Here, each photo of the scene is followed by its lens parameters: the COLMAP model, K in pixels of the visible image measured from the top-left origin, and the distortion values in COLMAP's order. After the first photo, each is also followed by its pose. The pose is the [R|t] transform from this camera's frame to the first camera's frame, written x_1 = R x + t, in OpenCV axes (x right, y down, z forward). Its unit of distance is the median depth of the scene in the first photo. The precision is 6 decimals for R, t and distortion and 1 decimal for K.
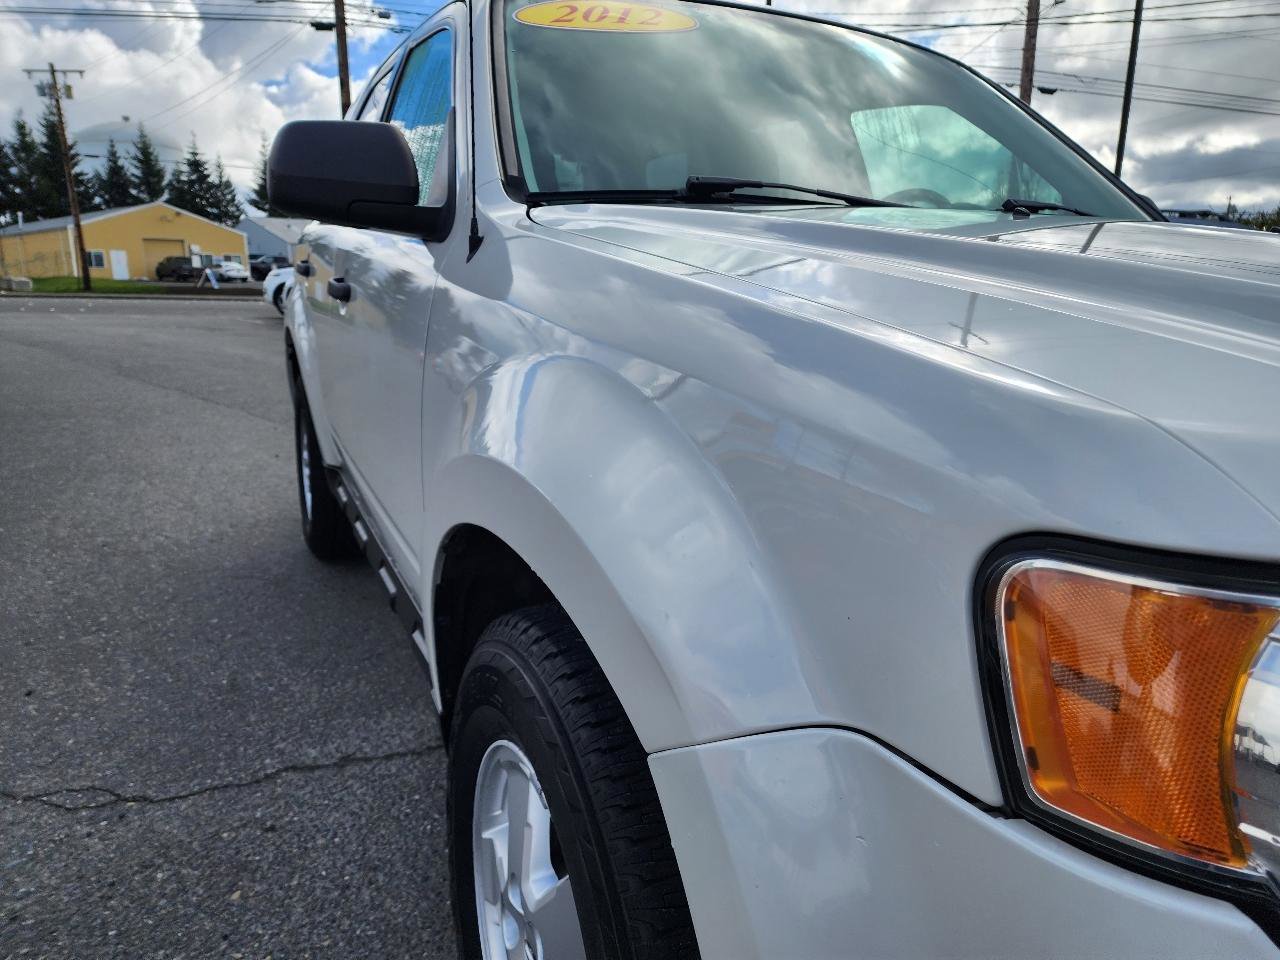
lens RADIAL K [[864.3, 0, 640.1], [0, 864.3, 488.9], [0, 0, 1]] dist [0.076362, -0.058754]
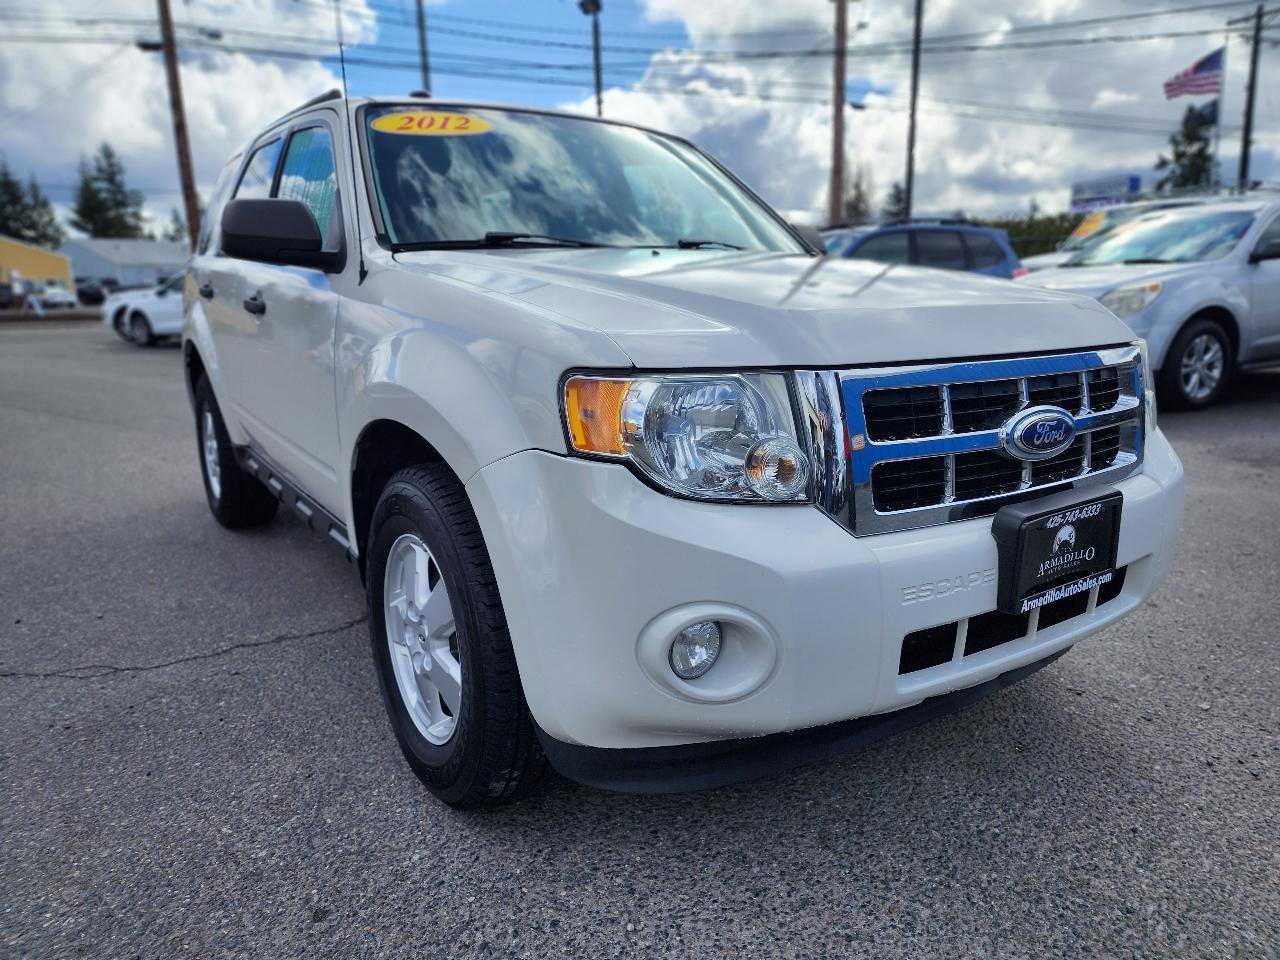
lens RADIAL K [[864.3, 0, 634.2], [0, 864.3, 480.5], [0, 0, 1]] dist [0.076362, -0.058754]
pose [[0.987987, -0.065296, 0.140063, 0.041333], [0.067980, 0.997582, -0.014461, 0.104769], [-0.138780, 0.023809, 0.990037, -0.434705]]
